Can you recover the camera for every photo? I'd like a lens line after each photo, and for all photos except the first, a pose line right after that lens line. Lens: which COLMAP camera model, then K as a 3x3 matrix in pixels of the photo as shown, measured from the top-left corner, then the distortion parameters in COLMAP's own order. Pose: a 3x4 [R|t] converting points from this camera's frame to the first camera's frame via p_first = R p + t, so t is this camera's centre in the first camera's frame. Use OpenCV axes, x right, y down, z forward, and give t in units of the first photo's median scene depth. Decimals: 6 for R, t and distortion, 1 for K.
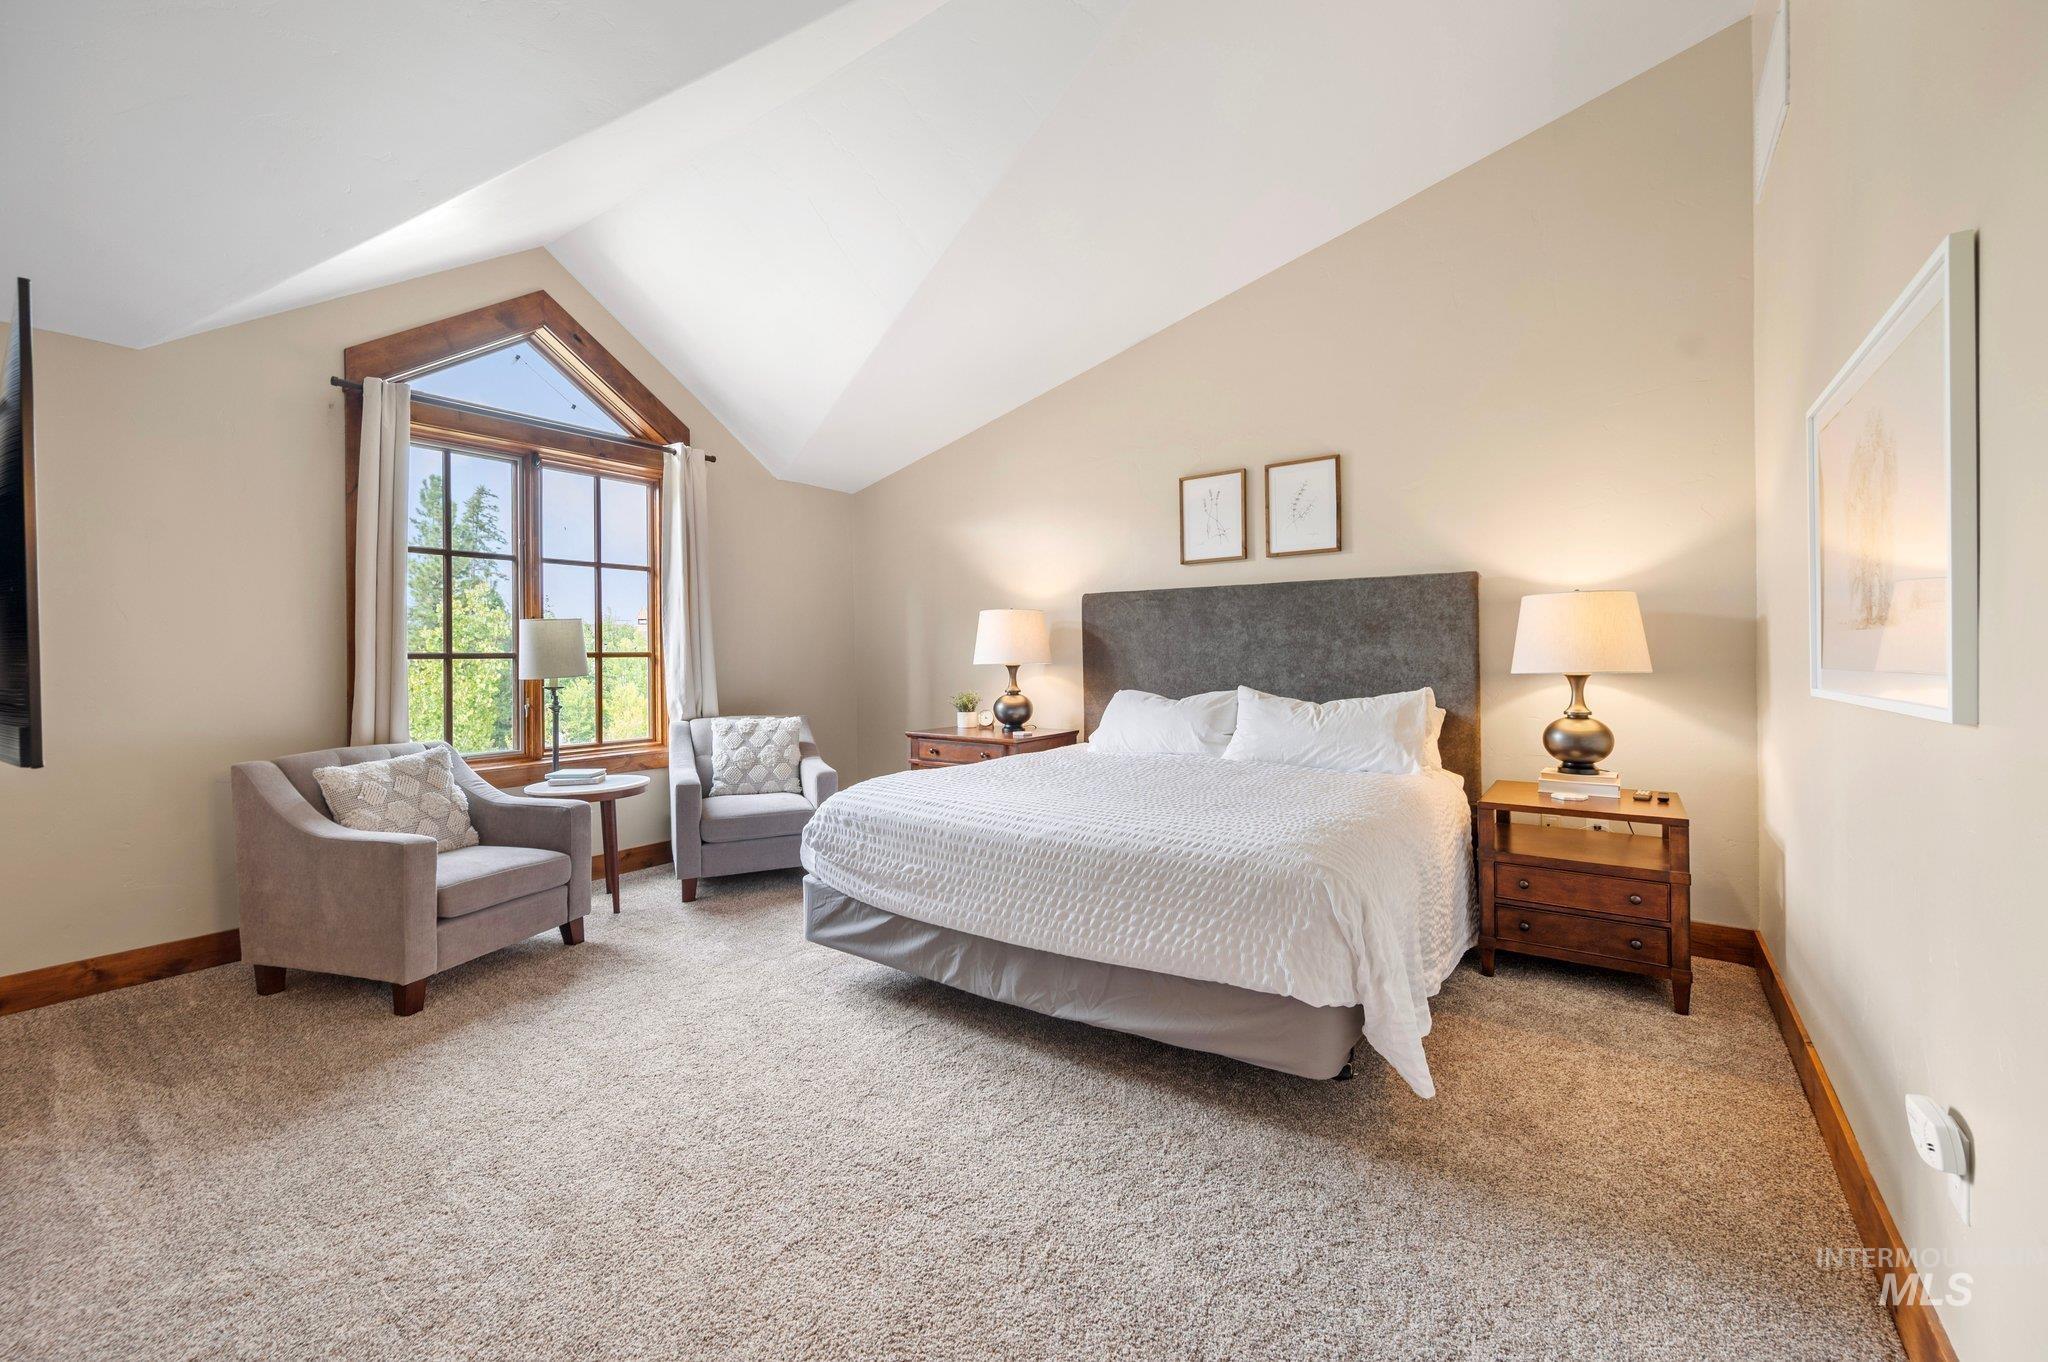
lens RADIAL K [[796.4, 0, 1033.1], [0, 796.4, 651.8], [0, 0, 1]] dist [0.000227, -0.000012]
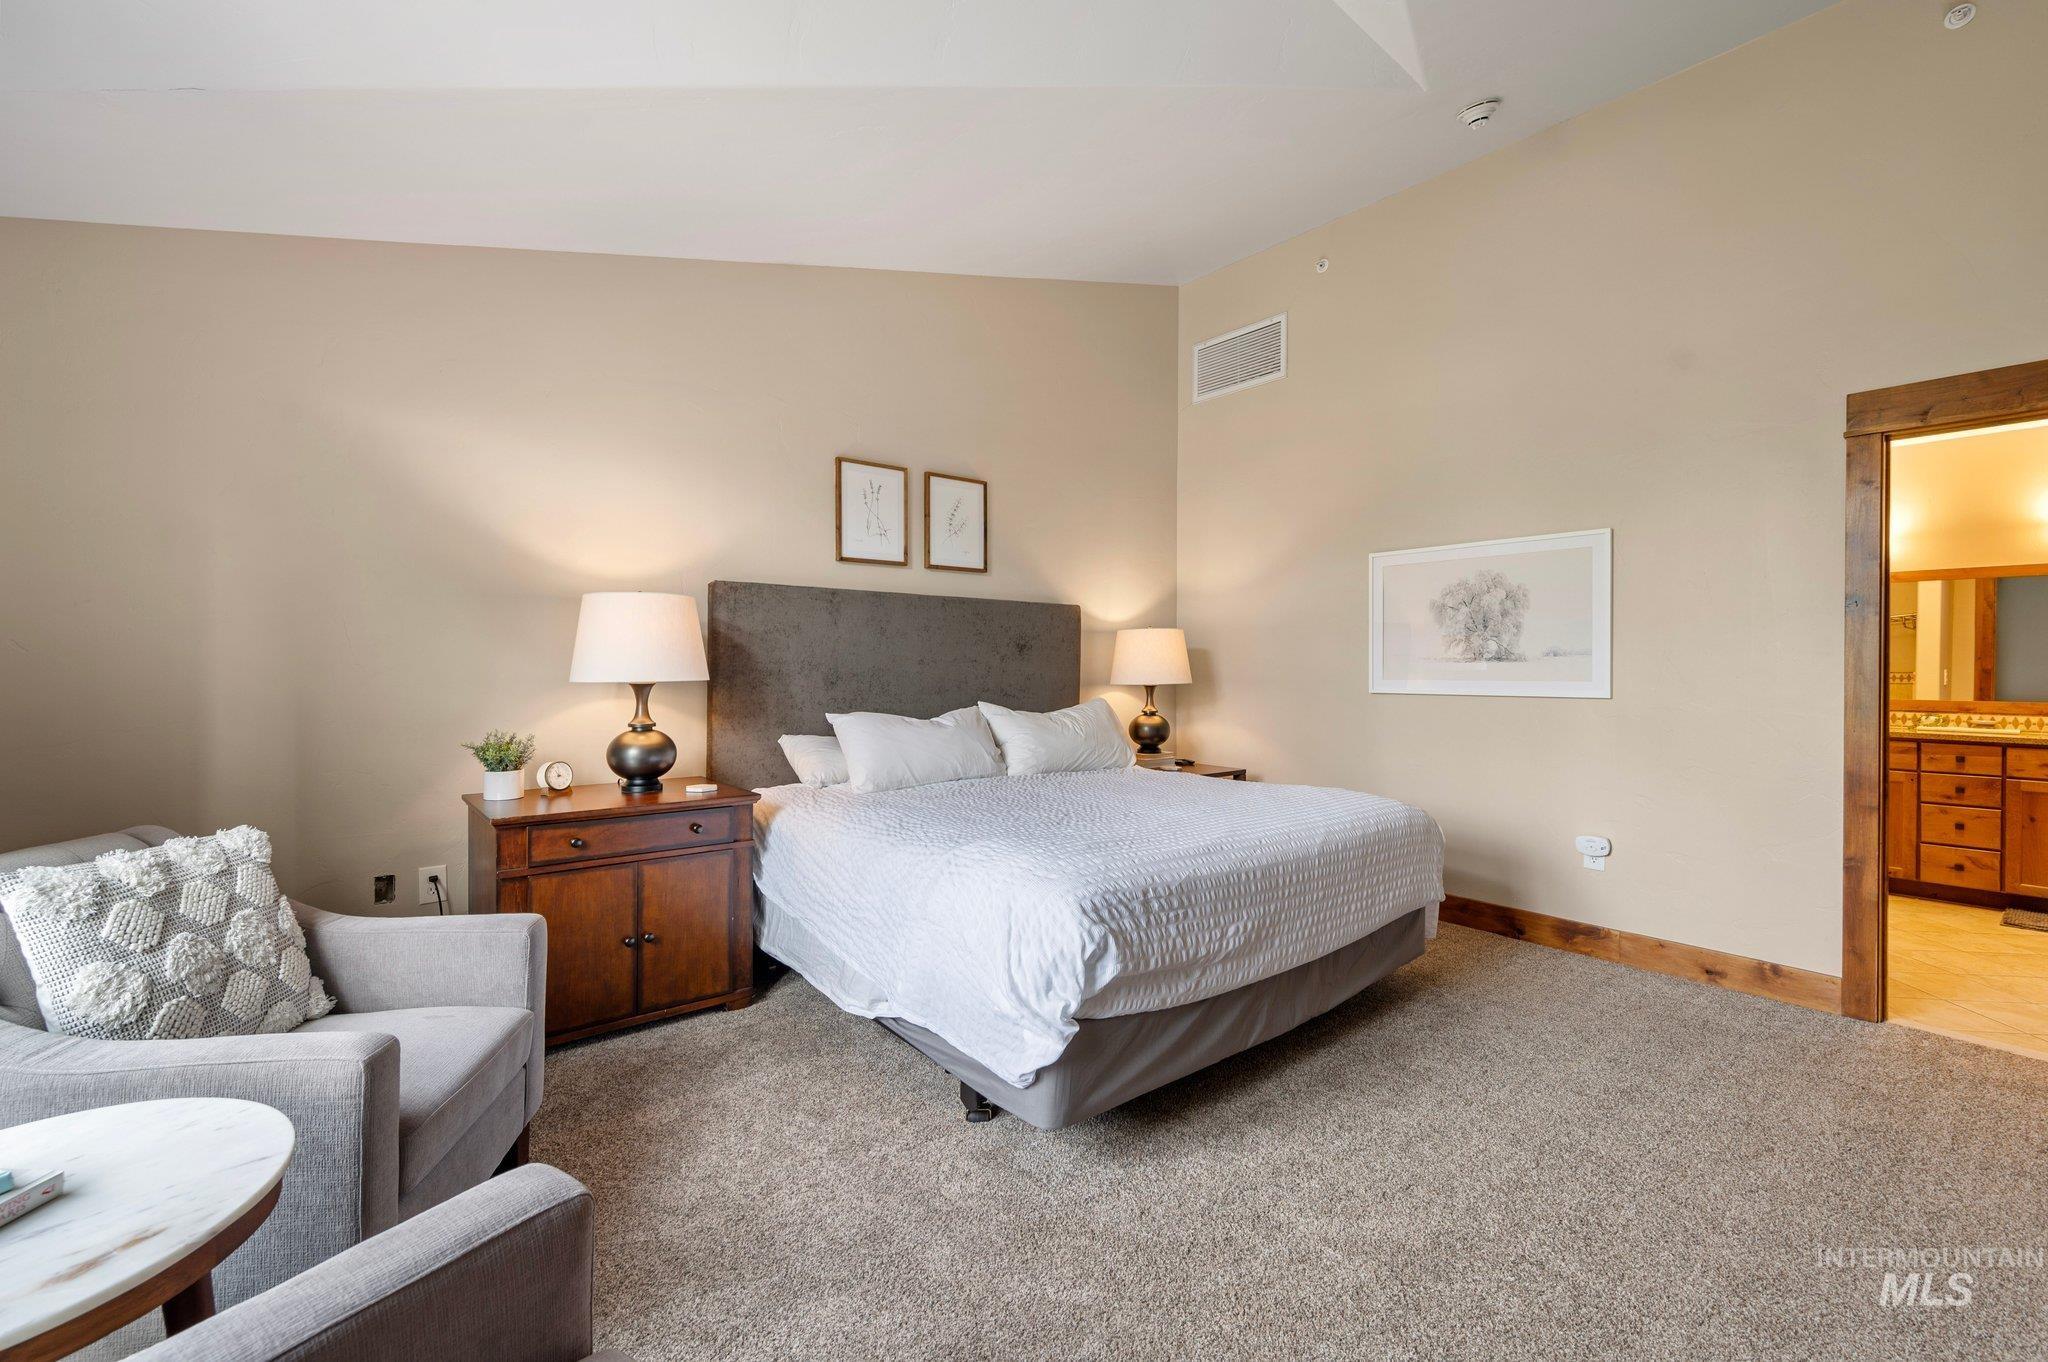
lens RADIAL K [[841.2, 0, 1026.5], [0, 841.2, 676.9], [0, 0, 1]] dist [-0.001203, -0.000082]
pose [[0.282623, -0.003700, 0.959224, -0.635196], [-0.010785, 0.999917, 0.007034, 0.004310], [-0.959170, -0.012333, 0.282560, 0.586697]]
